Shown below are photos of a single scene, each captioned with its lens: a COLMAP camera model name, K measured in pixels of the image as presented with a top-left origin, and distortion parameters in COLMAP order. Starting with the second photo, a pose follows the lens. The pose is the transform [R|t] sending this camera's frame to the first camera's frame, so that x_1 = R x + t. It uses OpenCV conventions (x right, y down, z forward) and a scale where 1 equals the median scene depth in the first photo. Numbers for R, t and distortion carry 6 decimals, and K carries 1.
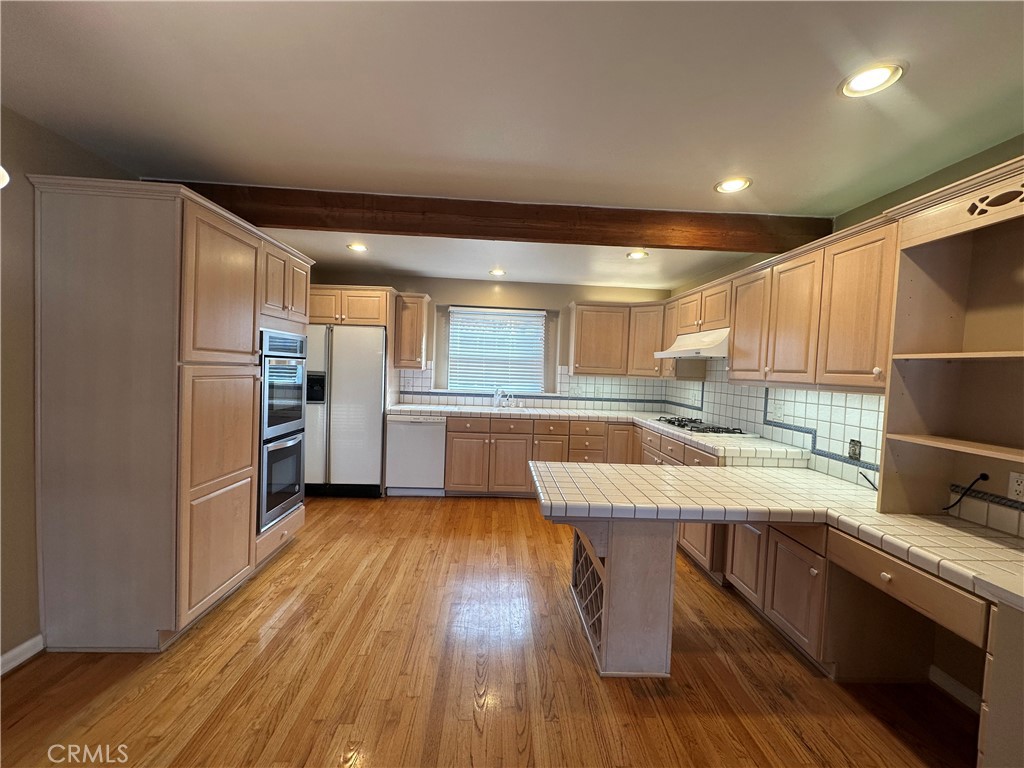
lens RADIAL K [[407.4, 0, 514.0], [0, 407.4, 383.0], [0, 0, 1]] dist [0.000629, -0.000079]
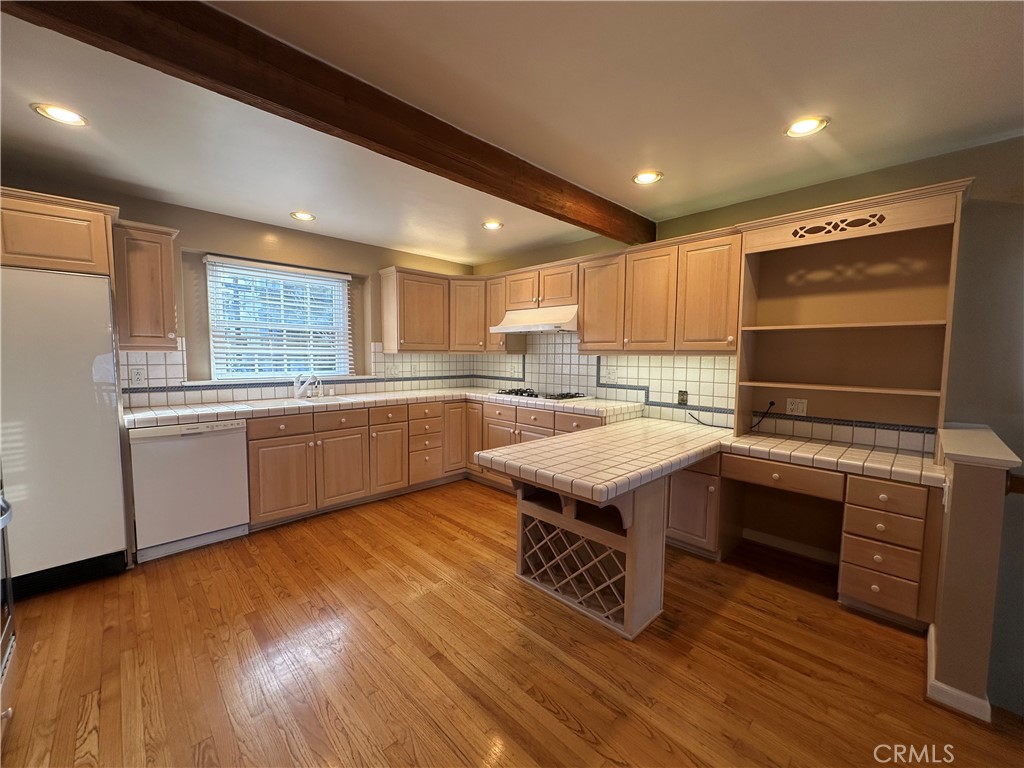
lens RADIAL K [[408.6, 0, 511.0], [0, 408.6, 383.0], [0, 0, 1]] dist [-0.001602, -0.000256]
pose [[0.745730, -0.079656, 0.661469, -0.287559], [0.045383, 0.996594, 0.068849, -0.004176], [-0.664700, -0.021323, 0.746806, 0.202296]]
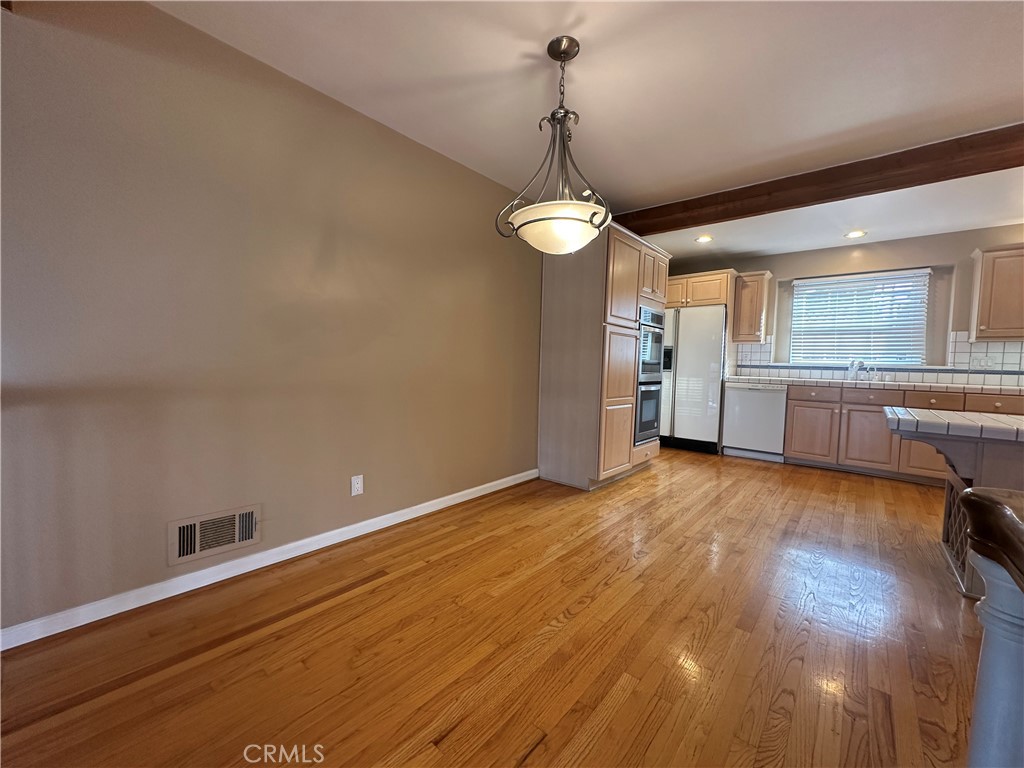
lens RADIAL K [[408.6, 0, 511.0], [0, 408.6, 383.0], [0, 0, 1]] dist [-0.001602, -0.000256]
pose [[0.725219, 0.015578, -0.688342, 0.039278], [-0.025023, 0.999680, -0.003740, 0.101325], [0.688063, 0.019937, 0.725377, -0.239914]]
